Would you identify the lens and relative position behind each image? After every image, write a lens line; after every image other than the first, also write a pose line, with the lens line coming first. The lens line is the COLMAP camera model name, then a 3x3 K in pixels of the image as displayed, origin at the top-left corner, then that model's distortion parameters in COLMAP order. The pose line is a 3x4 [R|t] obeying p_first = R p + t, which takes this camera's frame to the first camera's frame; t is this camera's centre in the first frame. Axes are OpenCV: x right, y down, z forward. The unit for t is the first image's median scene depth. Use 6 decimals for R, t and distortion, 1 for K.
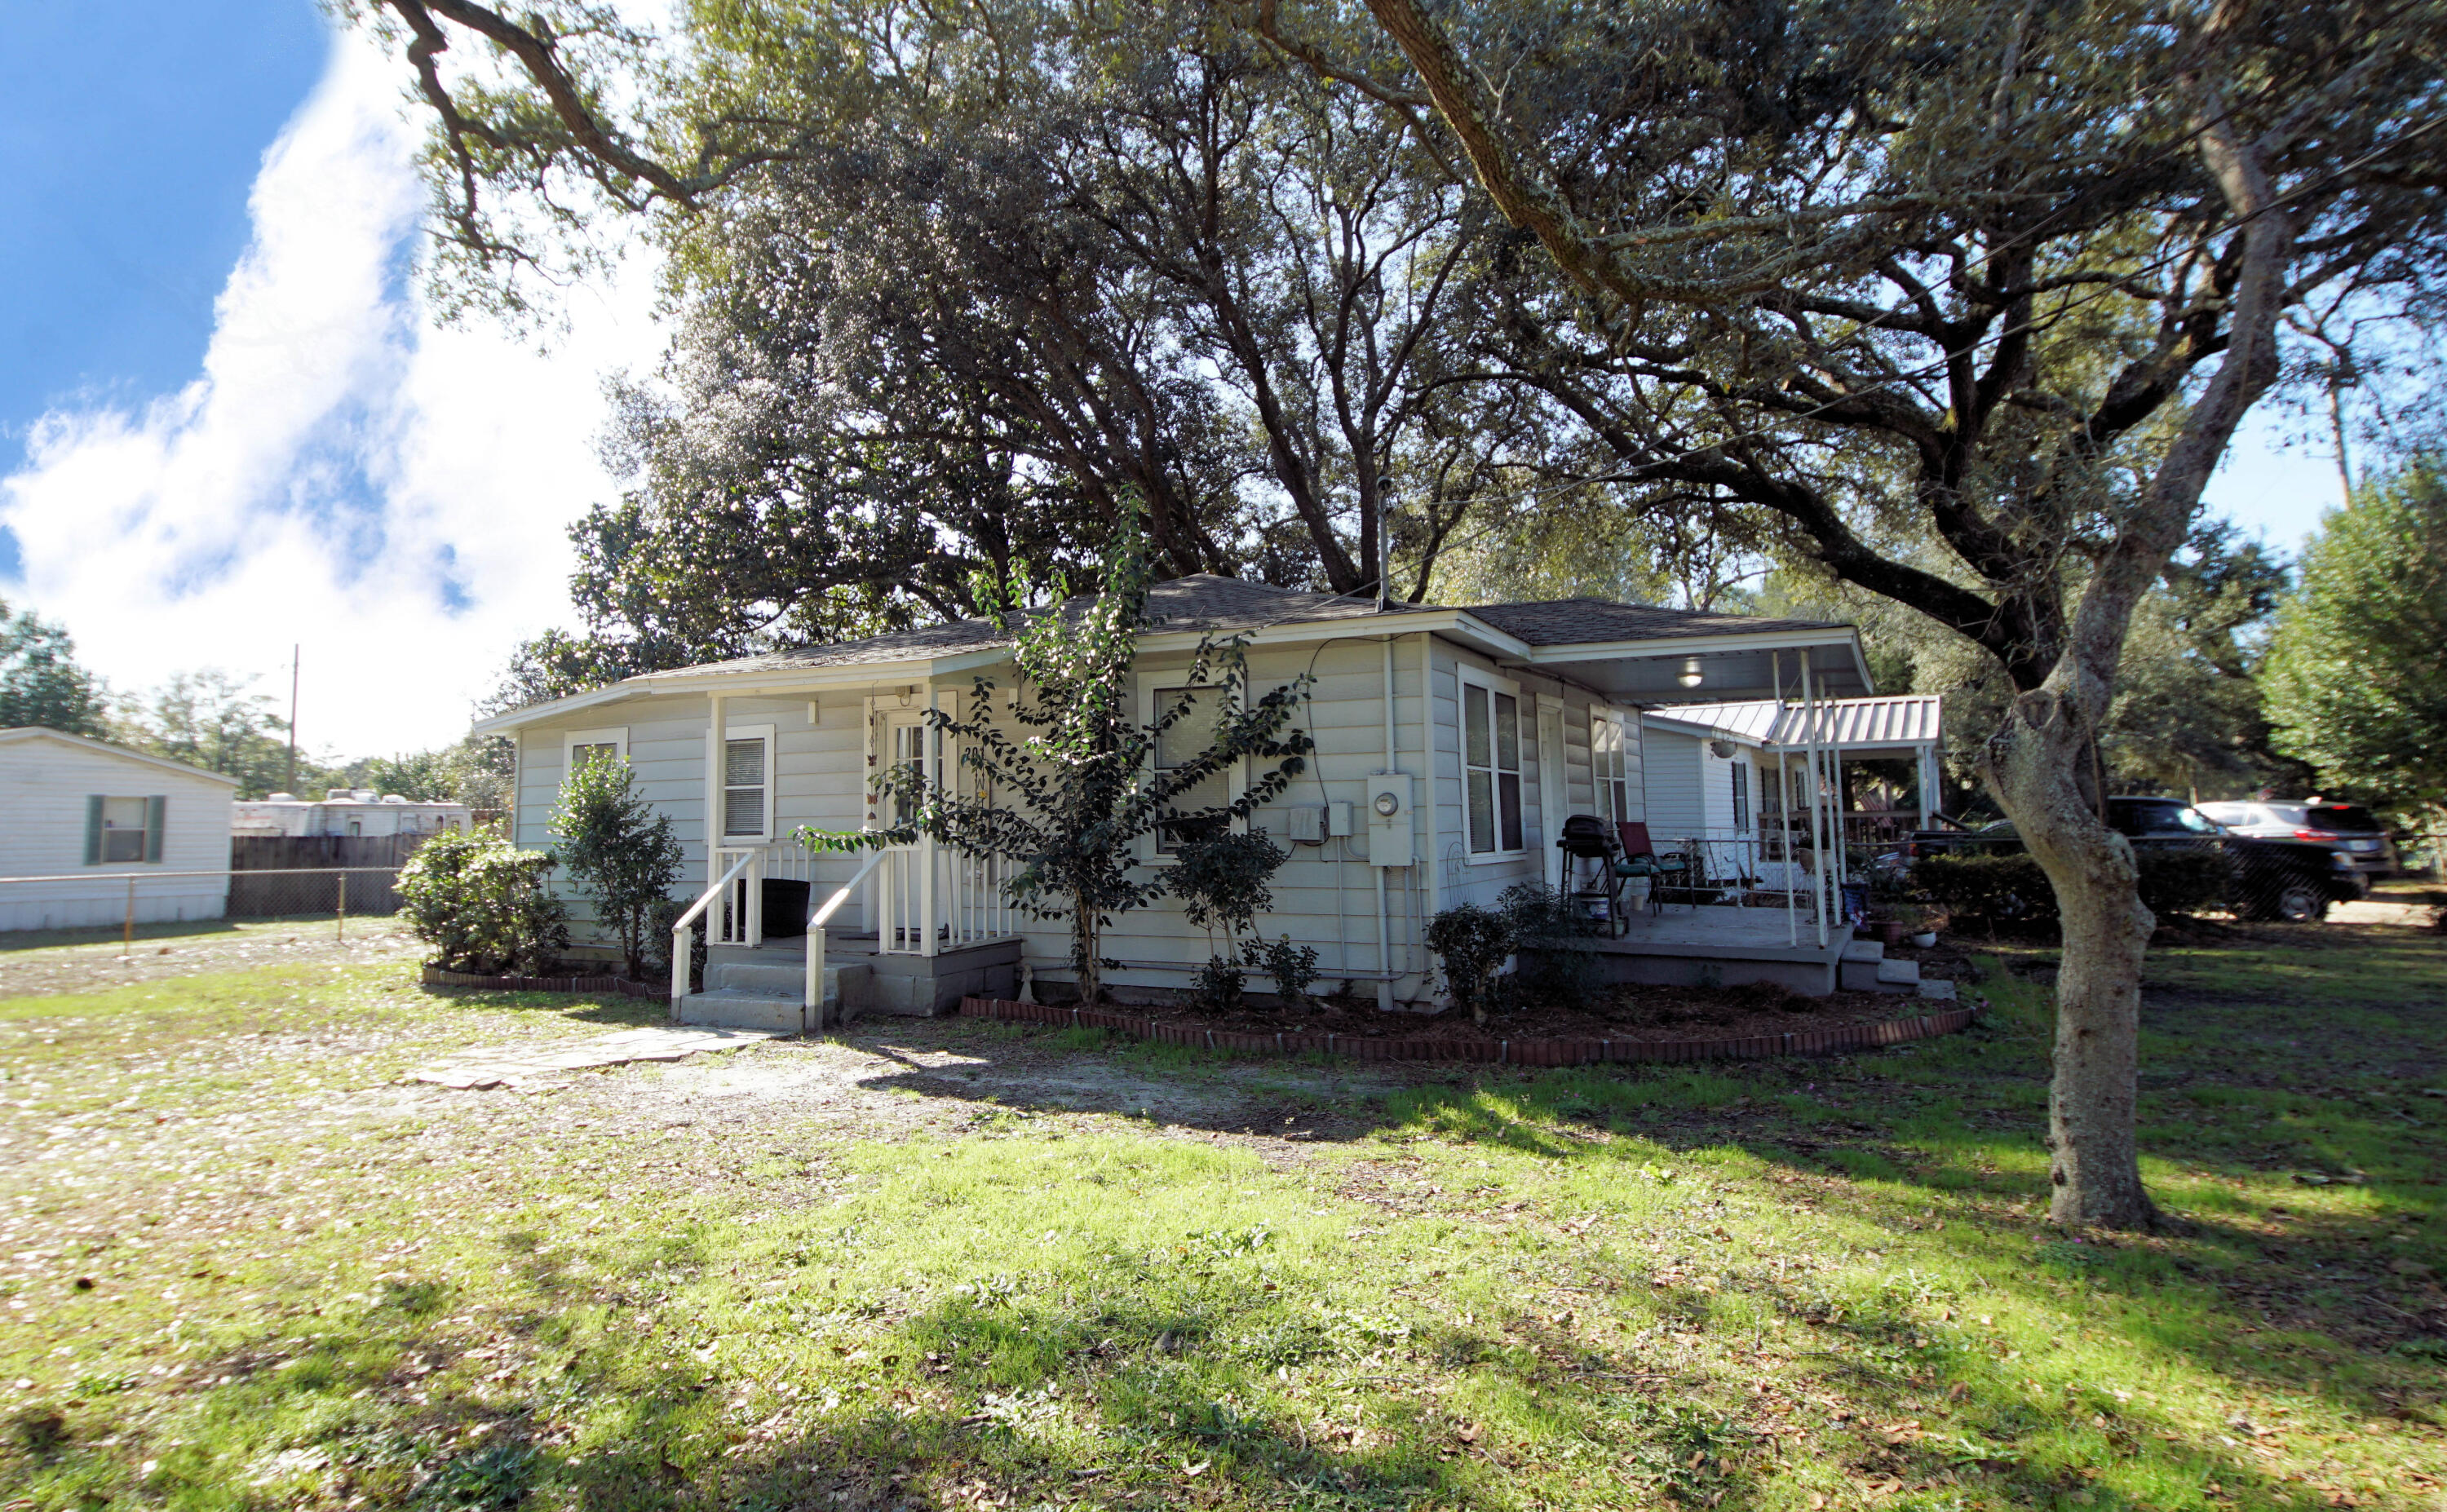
lens RADIAL K [[1281.4, 0, 1218.8], [0, 1281.4, 689.9], [0, 0, 1]] dist [-0.000403, -0.000402]
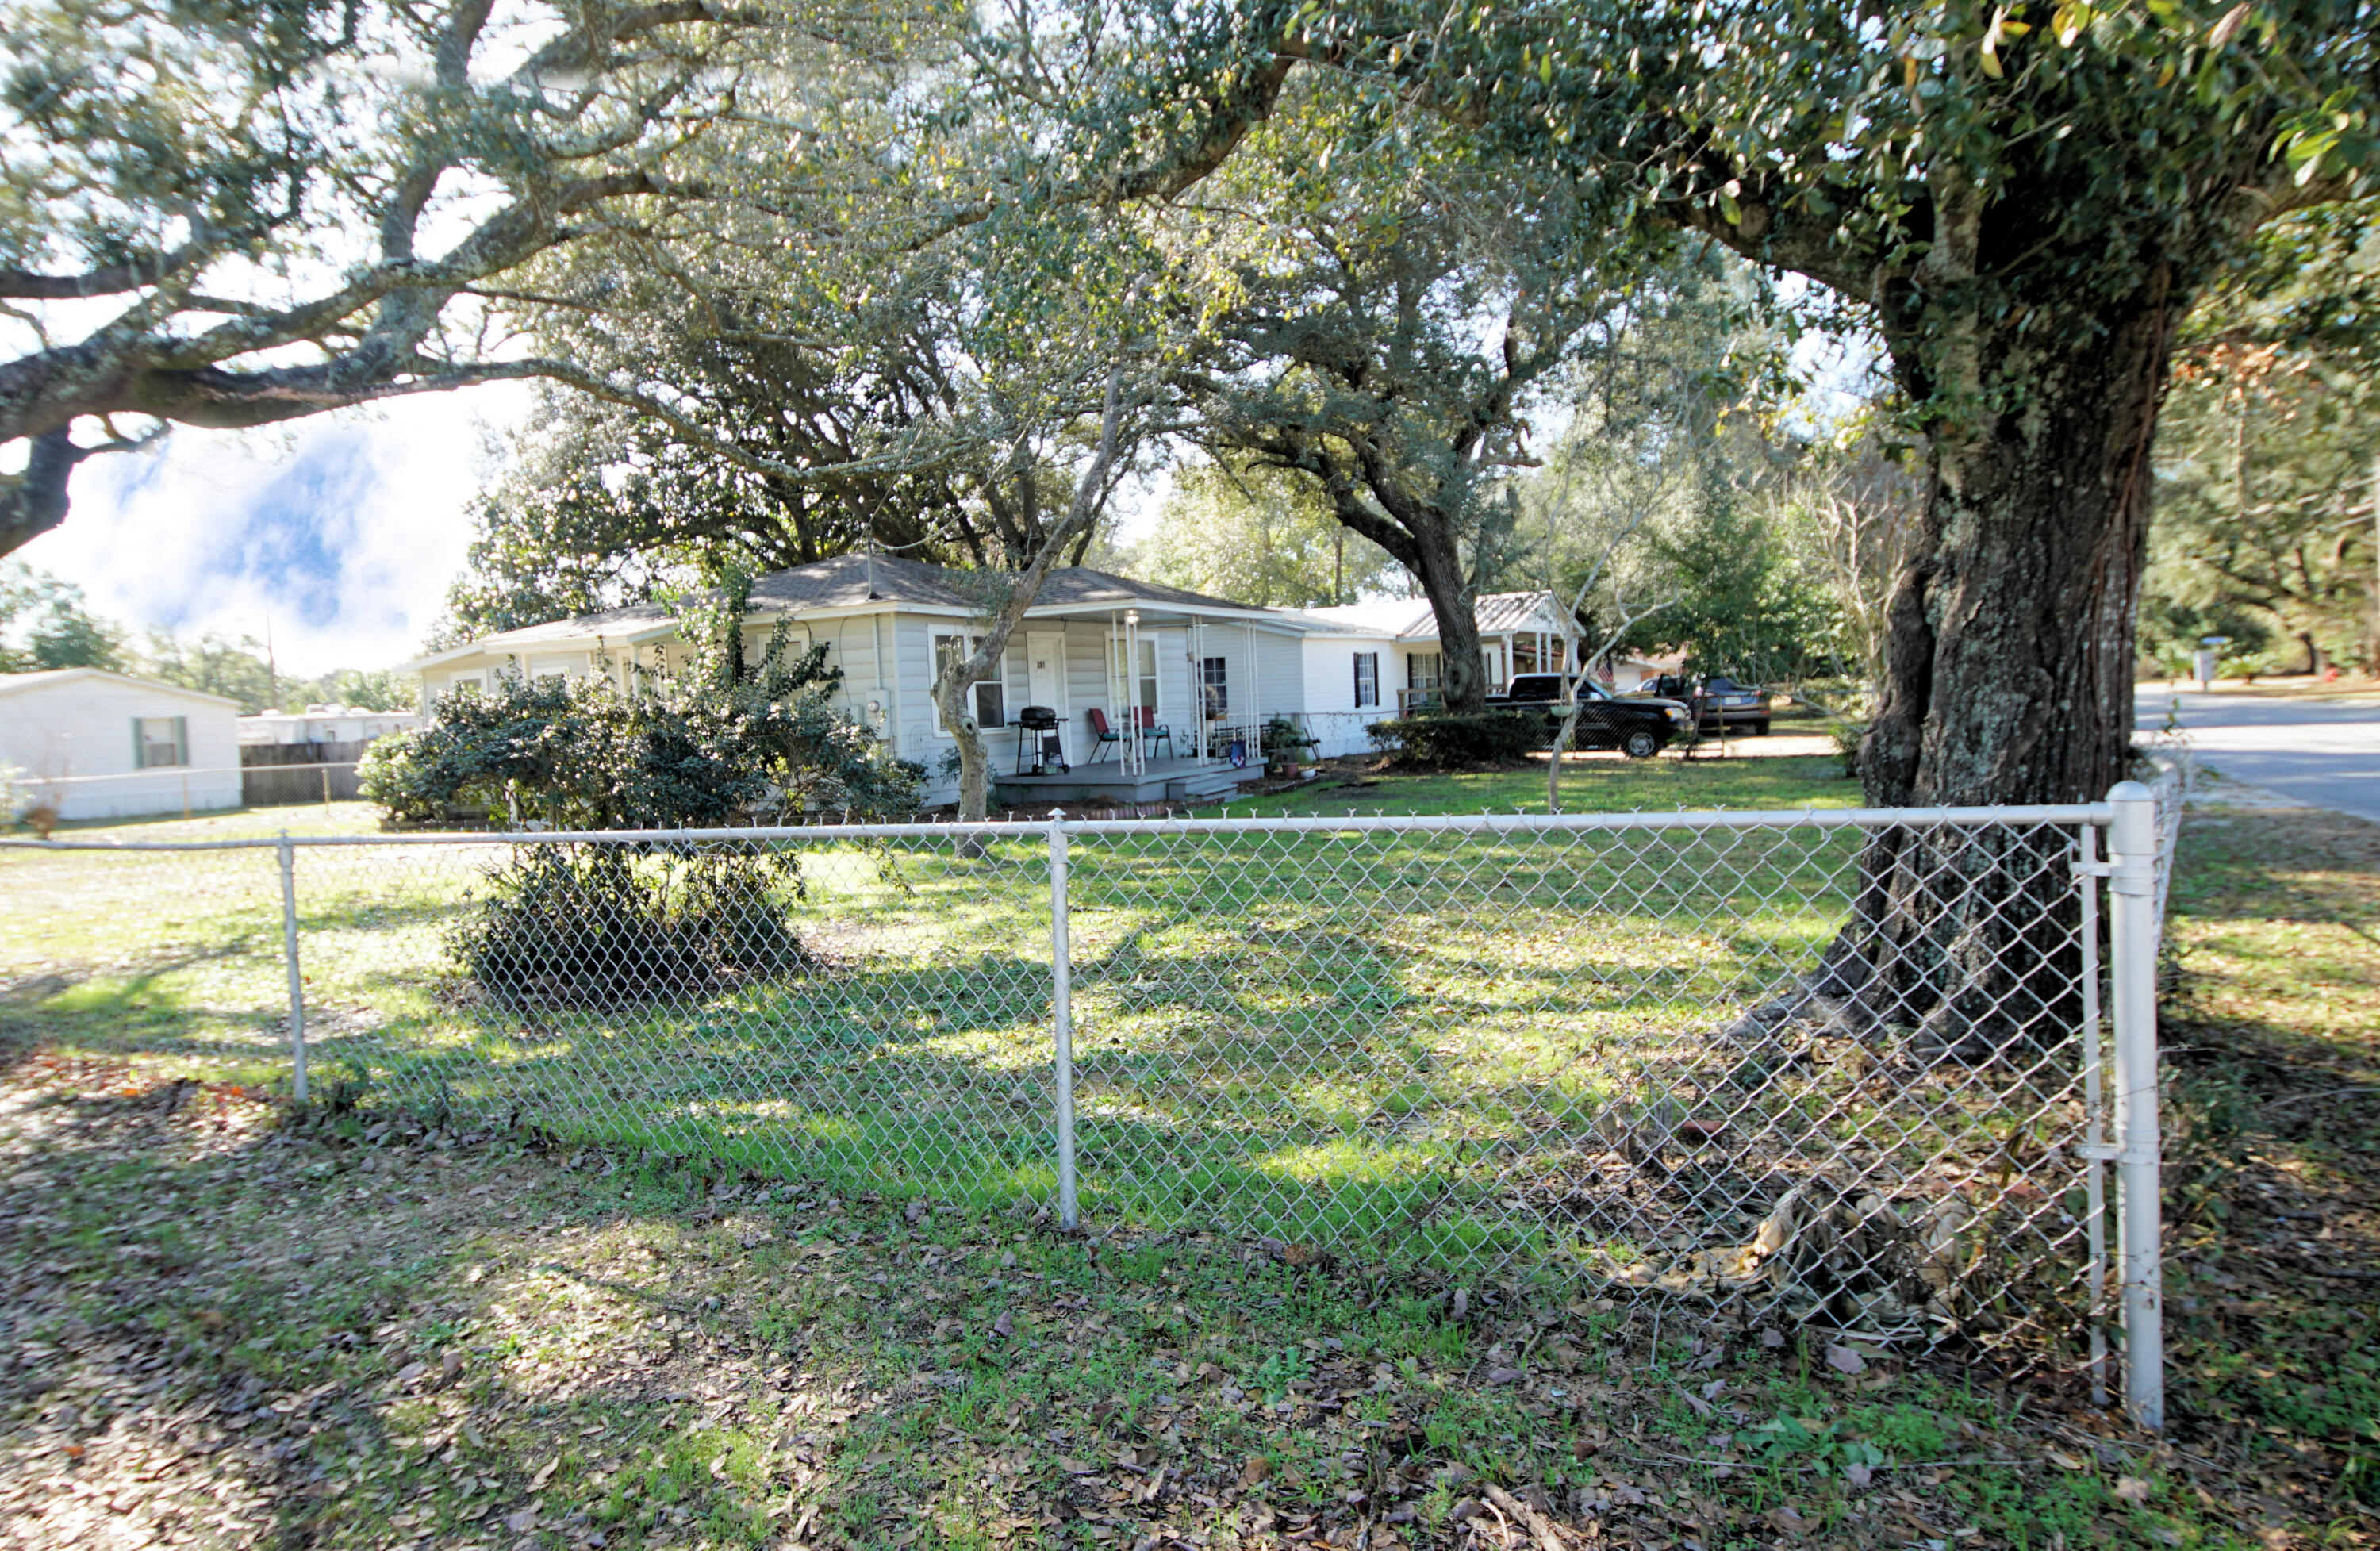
lens RADIAL K [[1296.9, 0, 1176.3], [0, 1296.9, 757.3], [0, 0, 1]] dist [0.040857, -0.038926]
pose [[0.999227, -0.031893, -0.022999, 0.259452], [0.034903, 0.988773, 0.145292, -0.040933], [0.018107, -0.145982, 0.989122, -0.368443]]
